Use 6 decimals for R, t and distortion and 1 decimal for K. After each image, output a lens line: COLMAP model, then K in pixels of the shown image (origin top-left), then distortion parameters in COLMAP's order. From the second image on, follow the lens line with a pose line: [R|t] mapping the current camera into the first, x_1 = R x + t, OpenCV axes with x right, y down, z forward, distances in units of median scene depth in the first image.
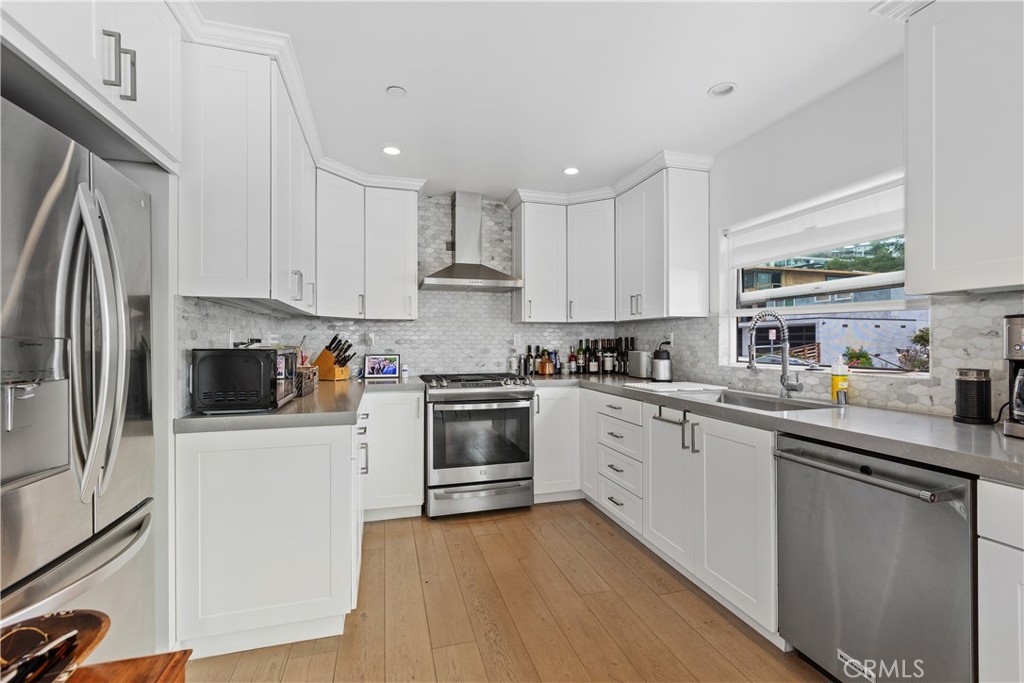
lens RADIAL K [[453.3, 0, 512.0], [0, 453.3, 341.5], [0, 0, 1]] dist [-0.002364, -0.000055]
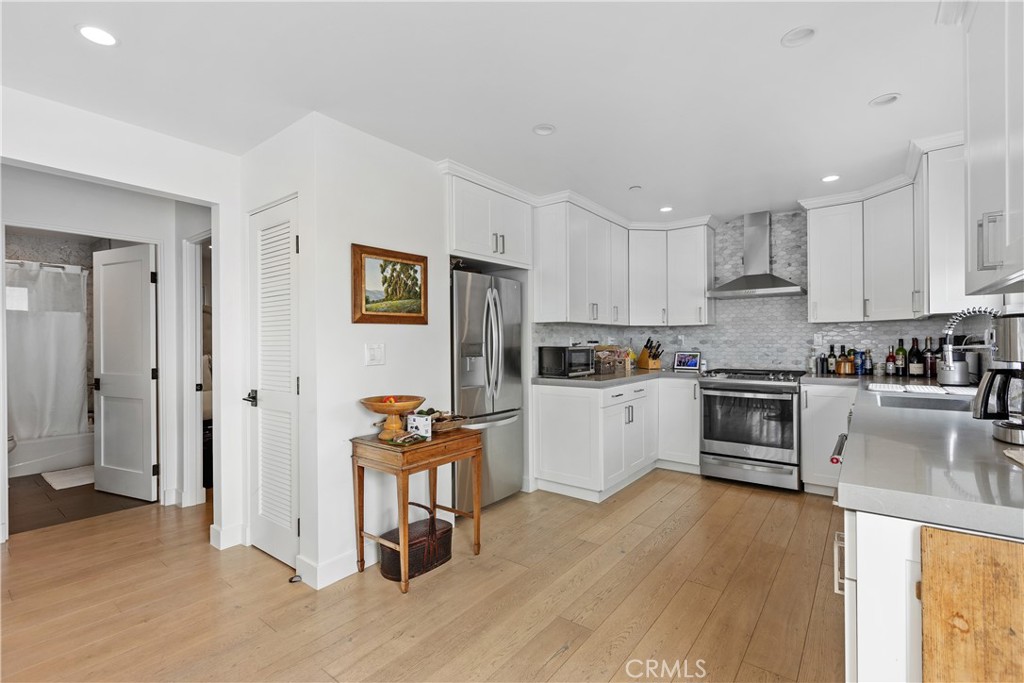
lens RADIAL K [[453.3, 0, 512.0], [0, 453.3, 341.5], [0, 0, 1]] dist [-0.002364, -0.000055]
pose [[0.574759, -0.005122, -0.818307, 0.500334], [0.006982, 0.999975, -0.001355, -0.002981], [0.818293, -0.004934, 0.574780, -0.180820]]
